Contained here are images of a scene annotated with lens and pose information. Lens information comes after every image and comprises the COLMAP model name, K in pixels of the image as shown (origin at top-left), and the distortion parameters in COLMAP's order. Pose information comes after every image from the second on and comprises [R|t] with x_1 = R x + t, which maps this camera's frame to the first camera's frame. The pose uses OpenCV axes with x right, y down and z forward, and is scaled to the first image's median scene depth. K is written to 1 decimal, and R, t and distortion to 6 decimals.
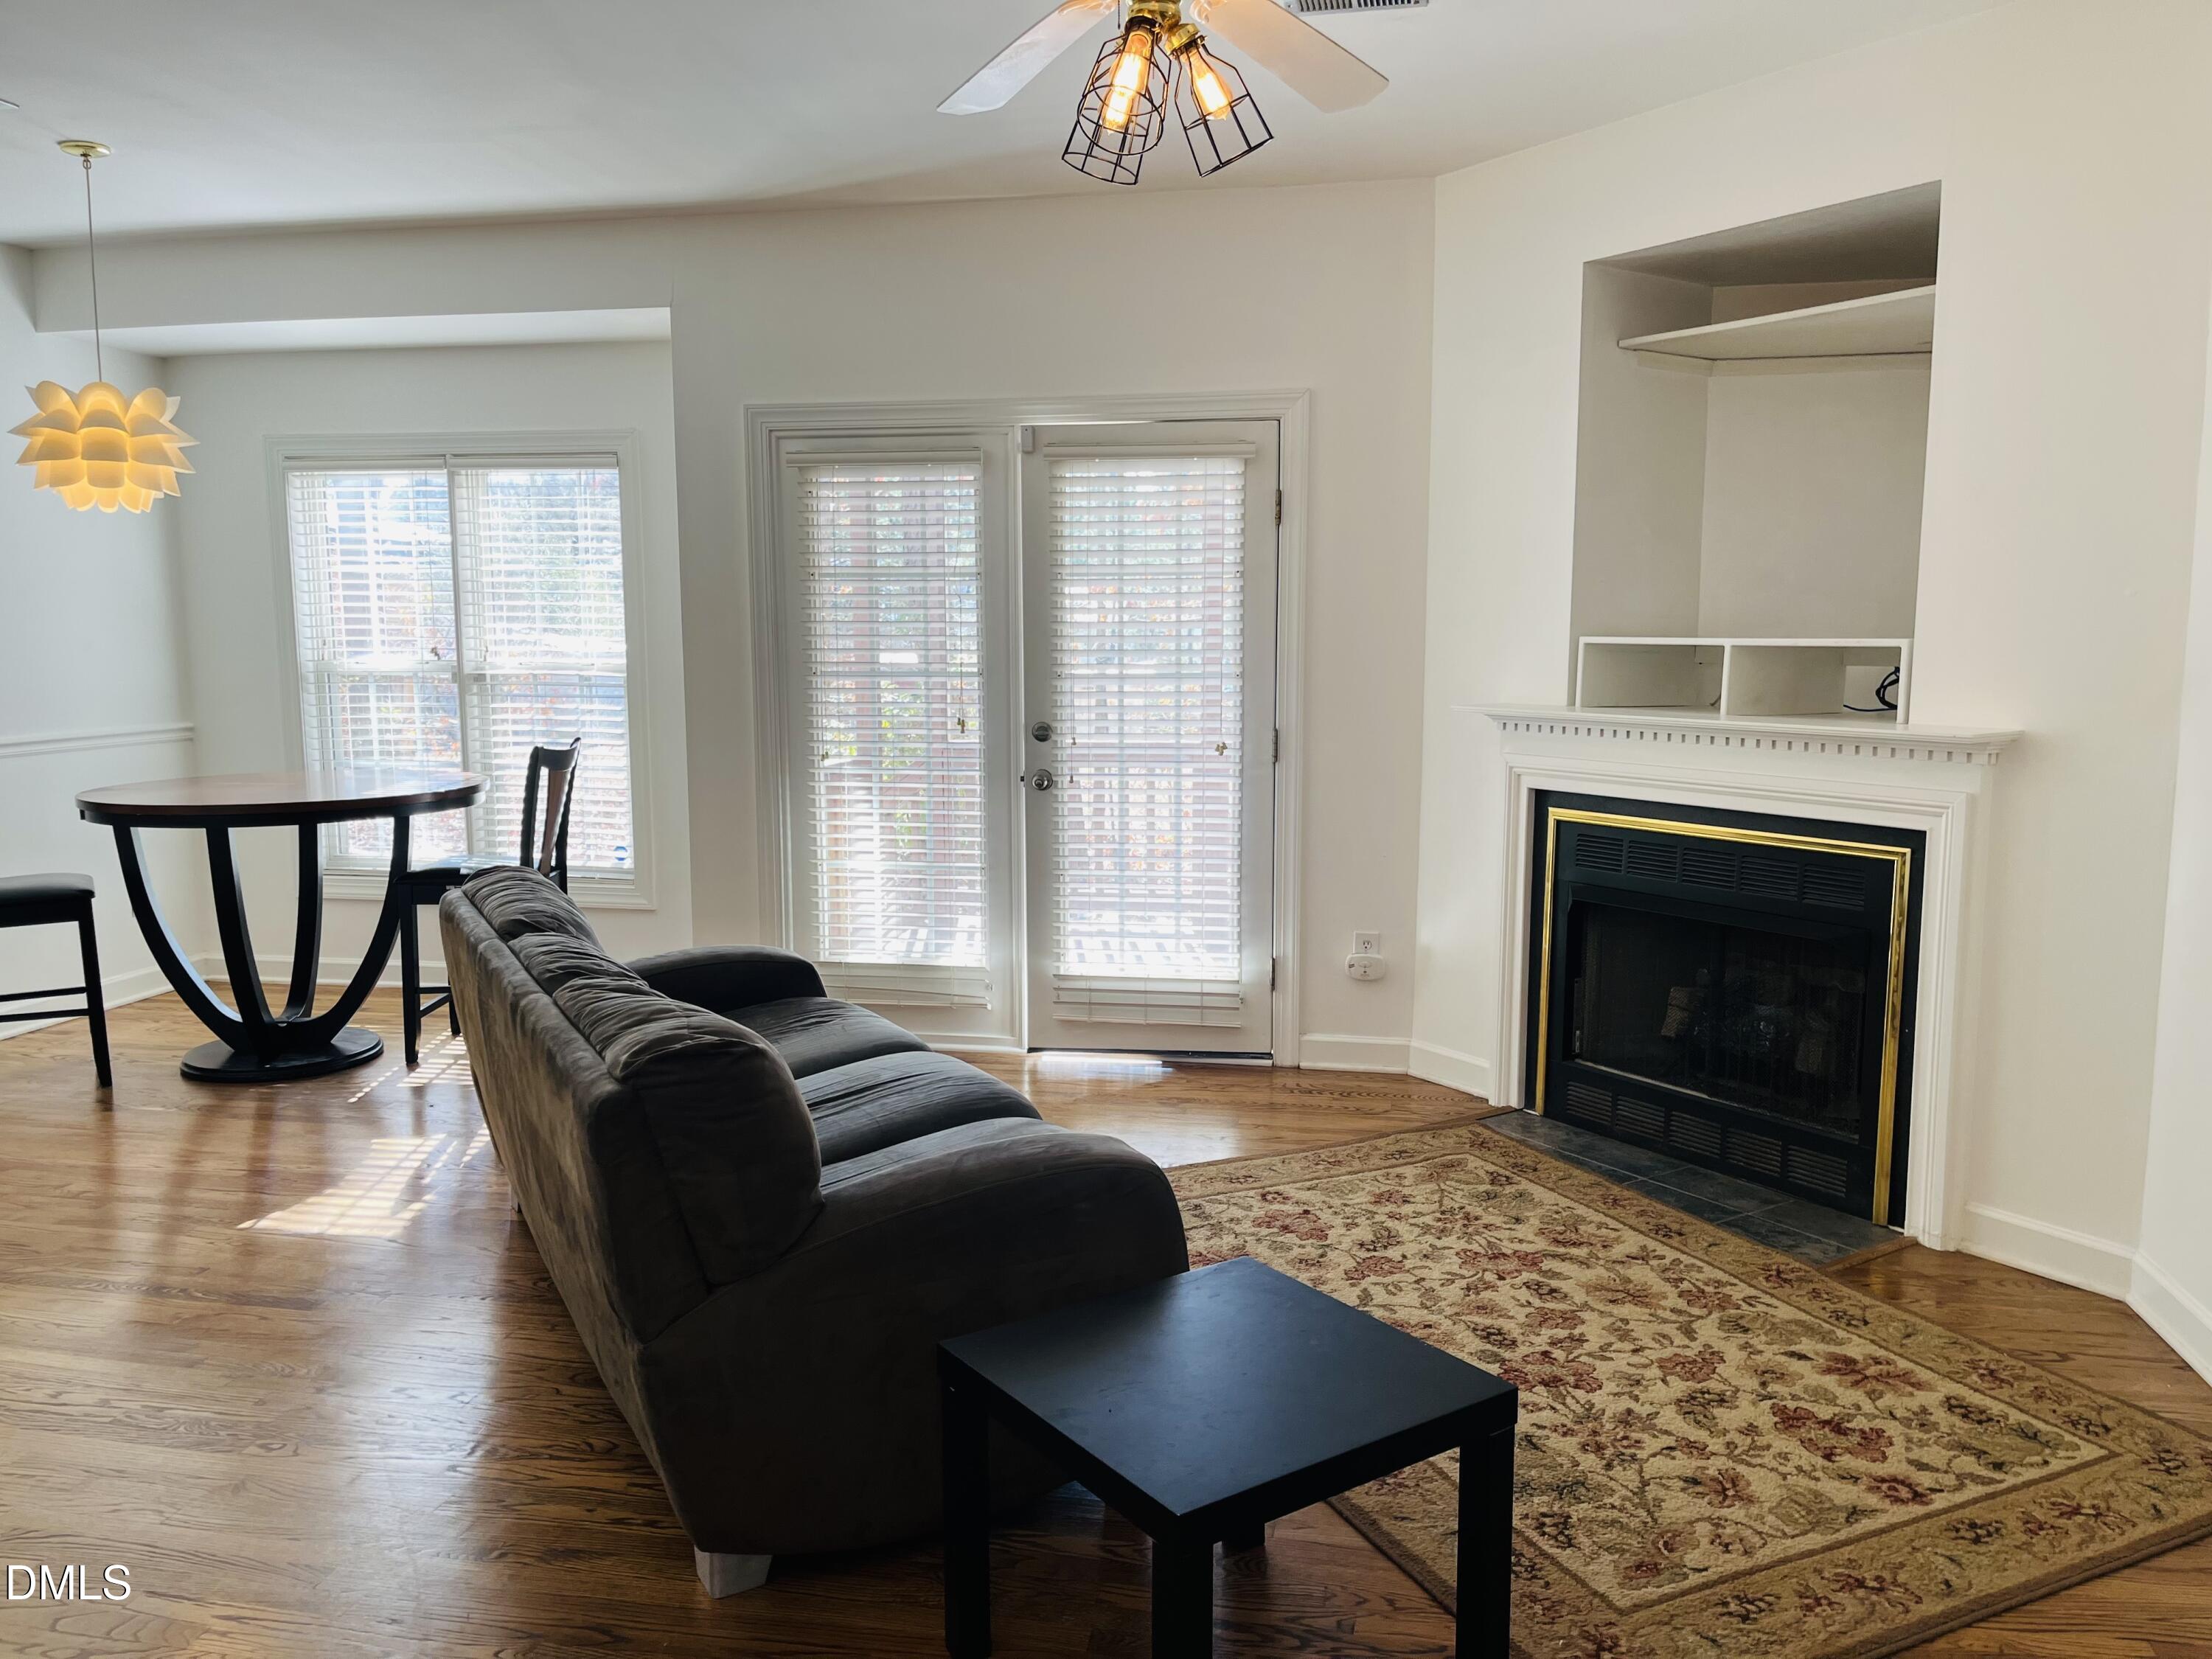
lens RADIAL K [[1642.4, 0, 1106.6], [0, 1642.4, 831.4], [0, 0, 1]] dist [0.006888, -0.010194]
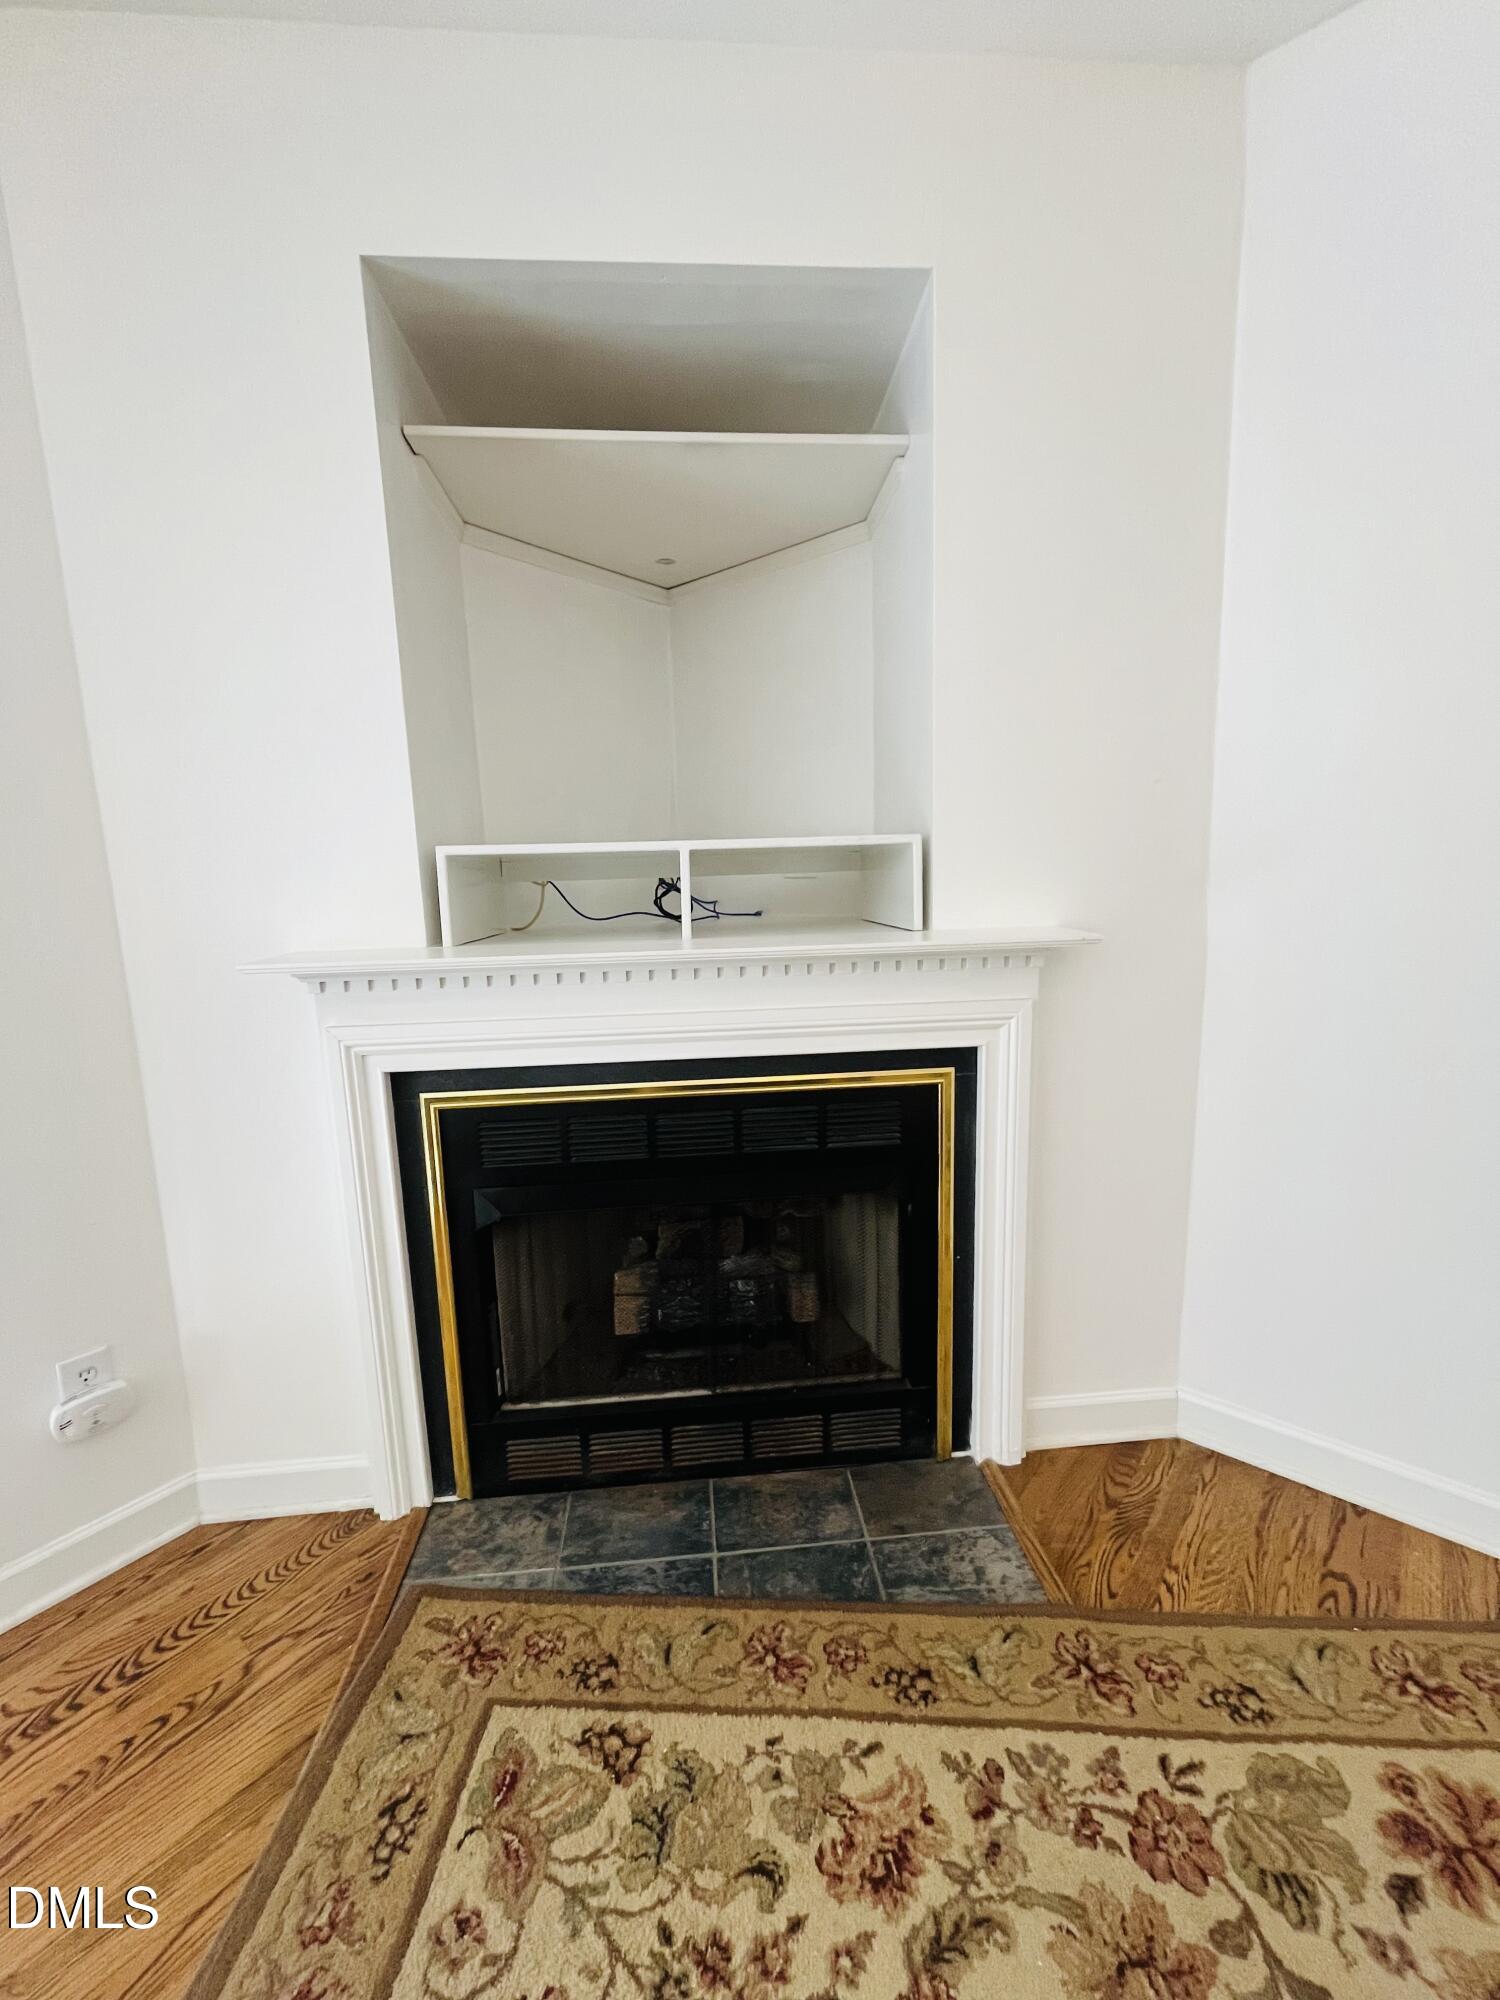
lens RADIAL K [[803.1, 0, 752.7], [0, 803.1, 990.5], [0, 0, 1]] dist [-0.005813, 0.000323]
pose [[0.476055, -0.152999, 0.866004, 0.055138], [0.134814, 0.985806, 0.100056, -0.083283], [-0.869021, 0.069117, 0.489924, 0.805798]]
